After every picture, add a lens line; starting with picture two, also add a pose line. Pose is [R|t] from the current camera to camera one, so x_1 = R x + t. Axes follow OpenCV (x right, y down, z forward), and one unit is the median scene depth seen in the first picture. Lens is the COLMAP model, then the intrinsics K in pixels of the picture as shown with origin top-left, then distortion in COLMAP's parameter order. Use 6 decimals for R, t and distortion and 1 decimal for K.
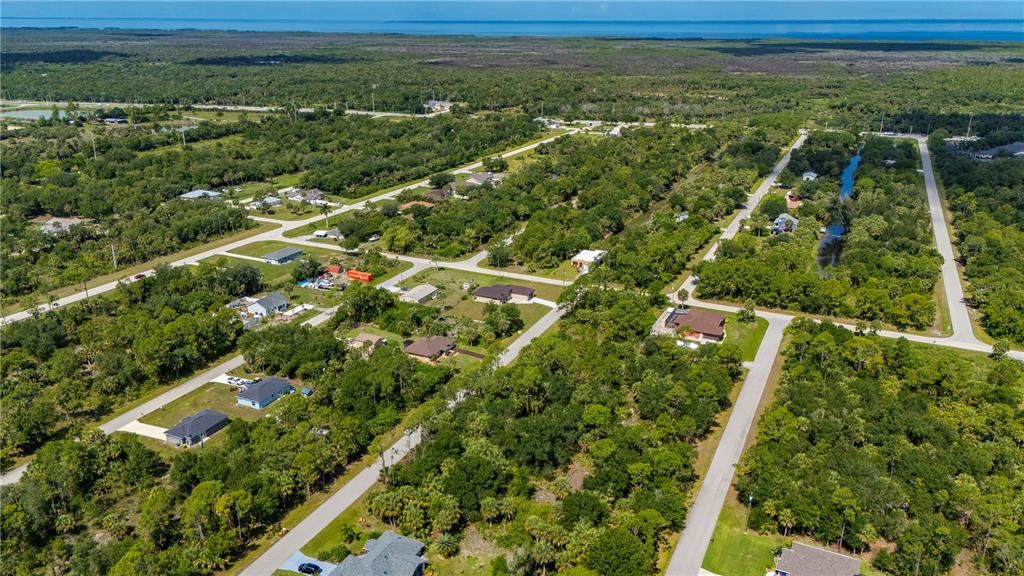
lens RADIAL K [[737.7, 0, 512.0], [0, 737.7, 288.0], [0, 0, 1]] dist [0.060805, -0.067124]
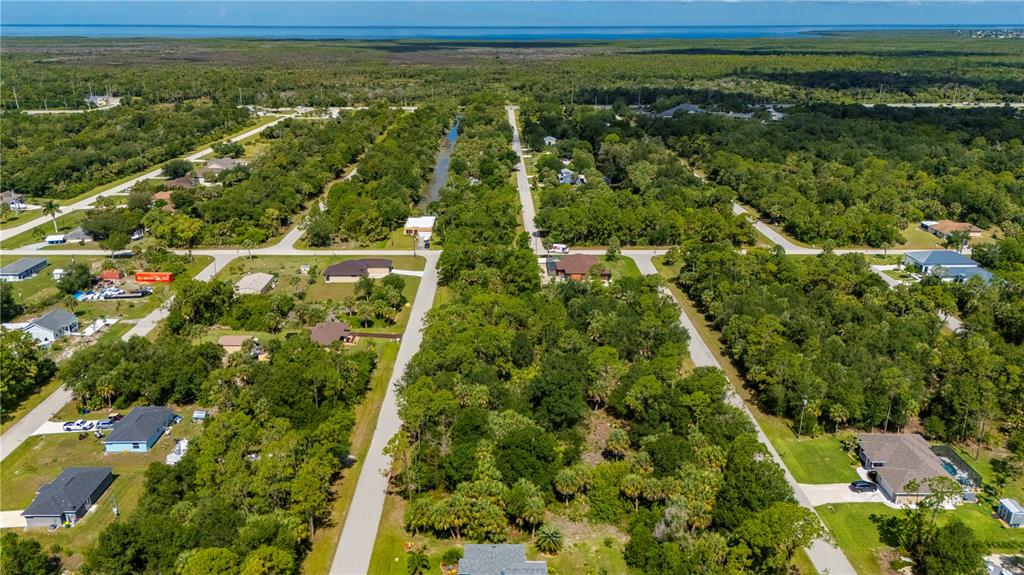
lens RADIAL K [[737.7, 0, 512.0], [0, 737.7, 287.5], [0, 0, 1]] dist [0.060805, -0.067124]
pose [[0.901284, -0.150130, 0.406384, -0.170194], [0.150449, 0.988120, 0.031371, 0.023571], [-0.406266, 0.032866, 0.913164, 0.125655]]
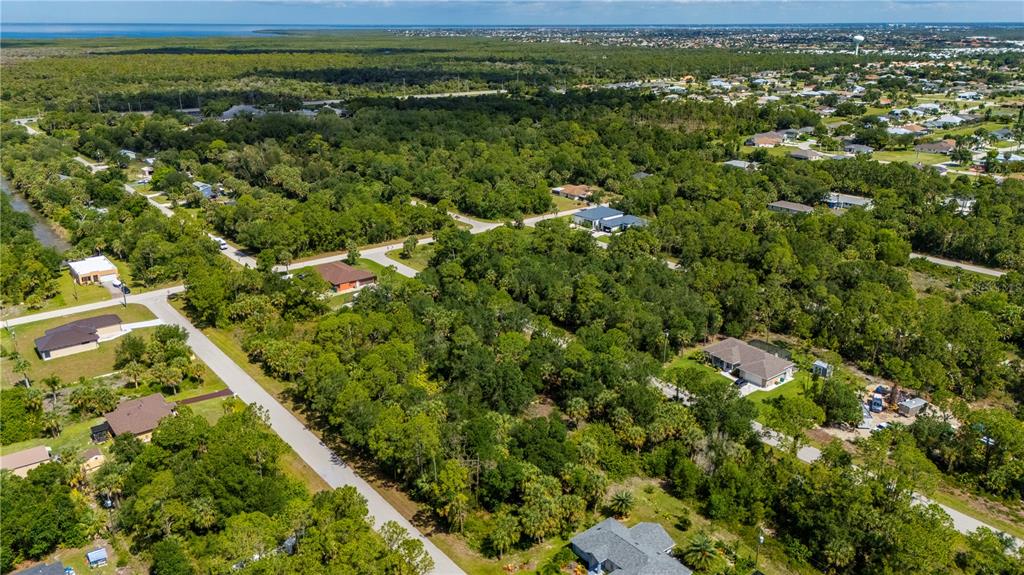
lens RADIAL K [[737.7, 0, 512.0], [0, 737.7, 287.5], [0, 0, 1]] dist [0.060805, -0.067124]
pose [[0.446315, -0.304982, 0.841302, -0.329090], [0.302373, 0.936234, 0.178985, -0.029227], [-0.842243, 0.174503, 0.510073, 0.273256]]
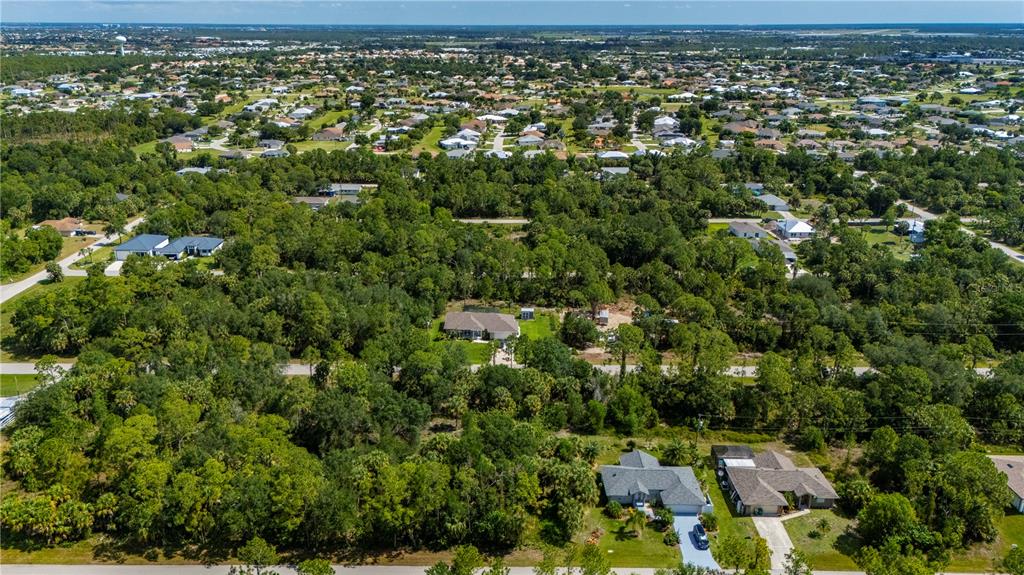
lens RADIAL K [[737.7, 0, 512.0], [0, 737.7, 287.5], [0, 0, 1]] dist [0.060805, -0.067124]
pose [[-0.405905, -0.312034, 0.858997, -0.340896], [0.297494, 0.843606, 0.447020, -0.126610], [-0.864140, 0.436994, -0.249596, 0.540129]]
